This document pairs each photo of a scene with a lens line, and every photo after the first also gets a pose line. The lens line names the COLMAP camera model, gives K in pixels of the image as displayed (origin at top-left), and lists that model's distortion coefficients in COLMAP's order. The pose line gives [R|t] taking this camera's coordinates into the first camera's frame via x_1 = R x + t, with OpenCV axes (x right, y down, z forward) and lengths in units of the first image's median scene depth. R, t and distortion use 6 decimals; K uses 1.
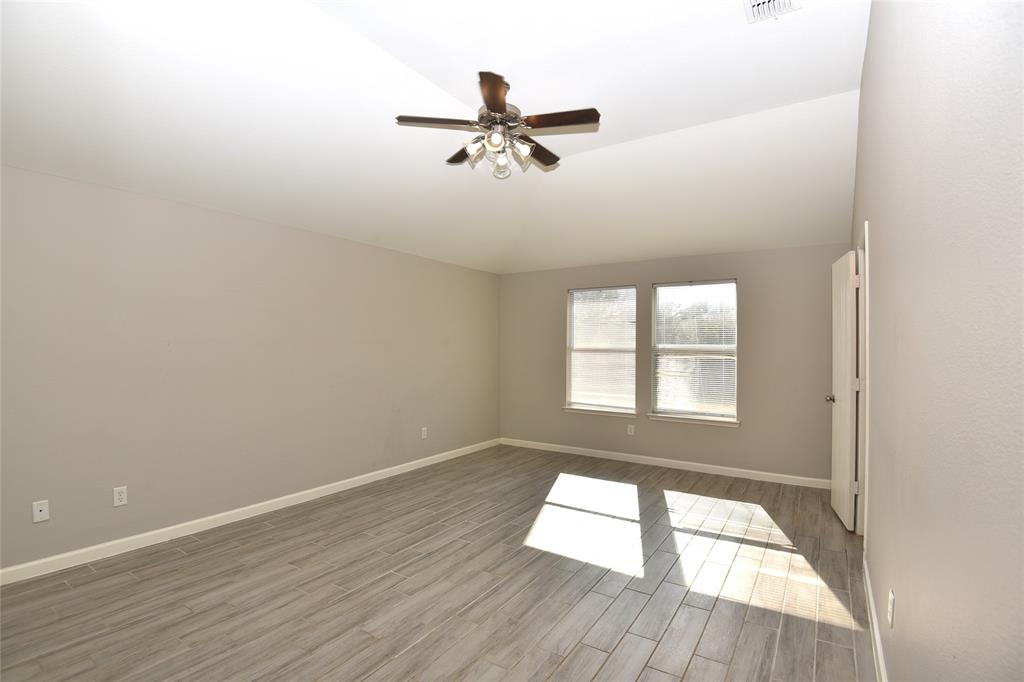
lens RADIAL K [[477.2, 0, 509.3], [0, 477.2, 346.2], [0, 0, 1]] dist [-0.015185, -0.018641]
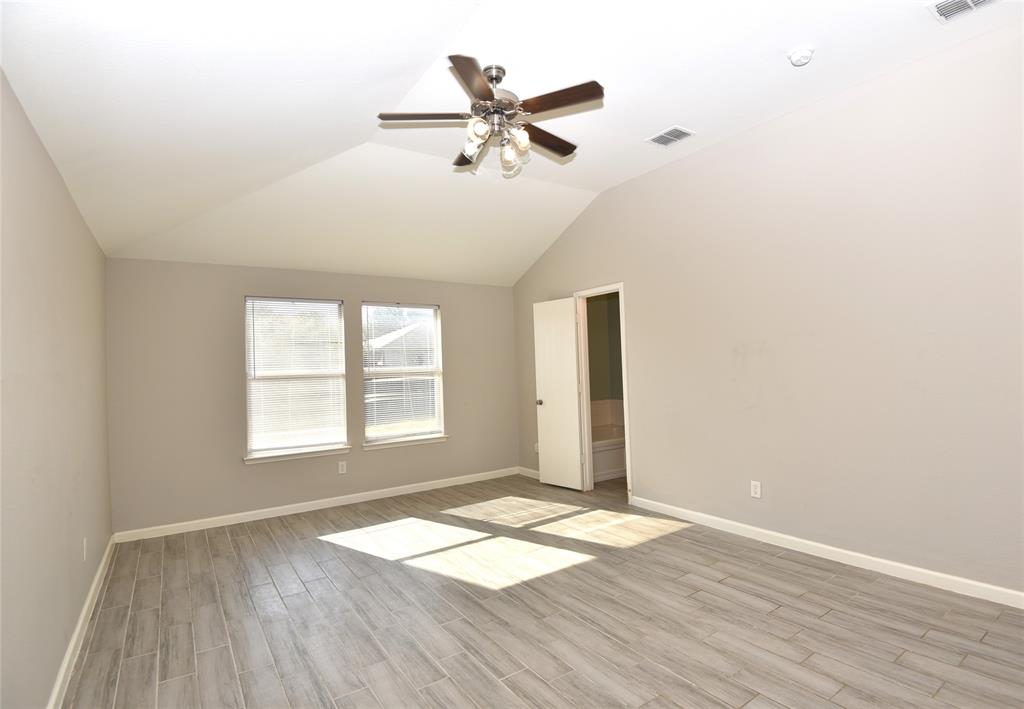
lens RADIAL K [[512.3, 0, 537.2], [0, 512.3, 352.9], [0, 0, 1]] dist [-0.000683, -0.032457]
pose [[0.356584, 0.005330, 0.934248, -0.793297], [0.034409, 0.999230, -0.018834, -0.003599], [-0.933629, 0.038863, 0.356126, 0.544108]]
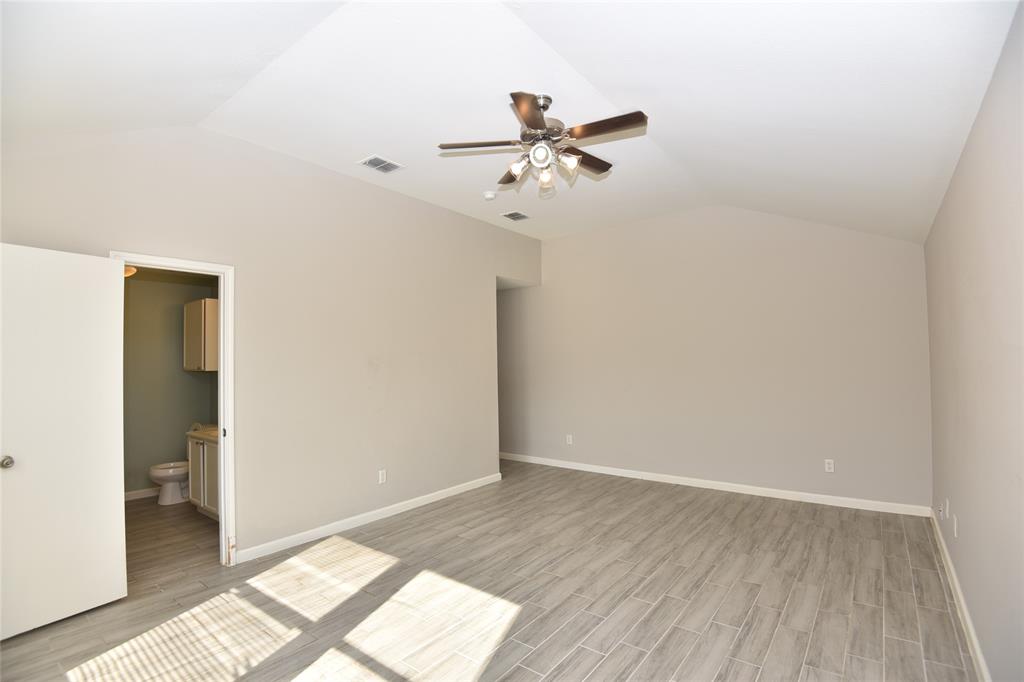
lens RADIAL K [[477.2, 0, 509.3], [0, 477.2, 346.2], [0, 0, 1]] dist [-0.015185, -0.018641]
pose [[-0.996710, 0.013719, 0.079886, -0.021946], [0.011510, 0.999540, -0.028045, -0.019222], [-0.080234, -0.027033, -0.996409, 1.759097]]
